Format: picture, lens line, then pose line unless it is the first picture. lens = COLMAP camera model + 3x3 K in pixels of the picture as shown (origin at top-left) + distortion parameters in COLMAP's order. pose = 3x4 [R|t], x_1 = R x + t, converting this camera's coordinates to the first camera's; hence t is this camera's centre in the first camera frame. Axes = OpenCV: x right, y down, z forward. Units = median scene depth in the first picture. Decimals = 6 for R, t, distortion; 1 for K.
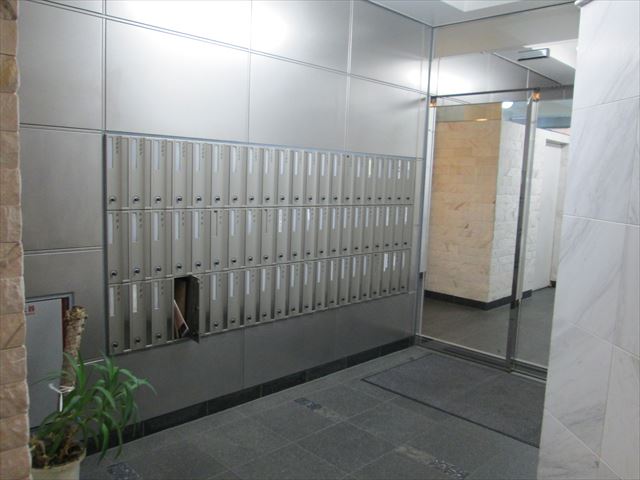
lens RADIAL K [[532.3, 0, 320.1], [0, 532.3, 239.4], [0, 0, 1]] dist [-0.054027, -0.001120]
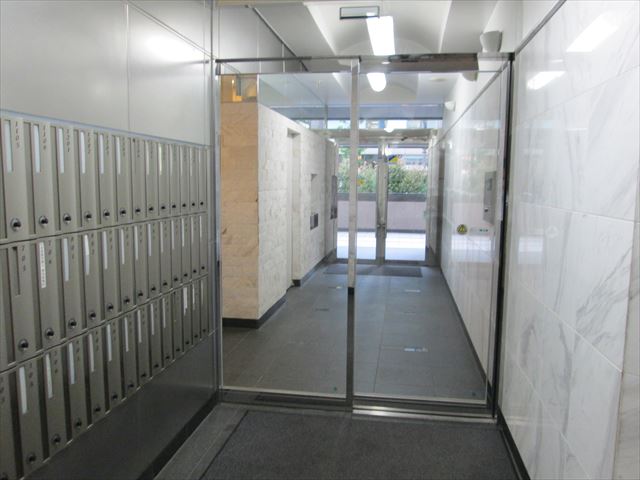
lens RADIAL K [[532.3, 0, 320.3], [0, 532.3, 239.3], [0, 0, 1]] dist [-0.054027, -0.001120]
pose [[0.814539, -0.095778, 0.572147, -0.110215], [0.091622, 0.995137, 0.036149, -0.041277], [-0.572827, 0.022977, 0.819354, 0.343681]]
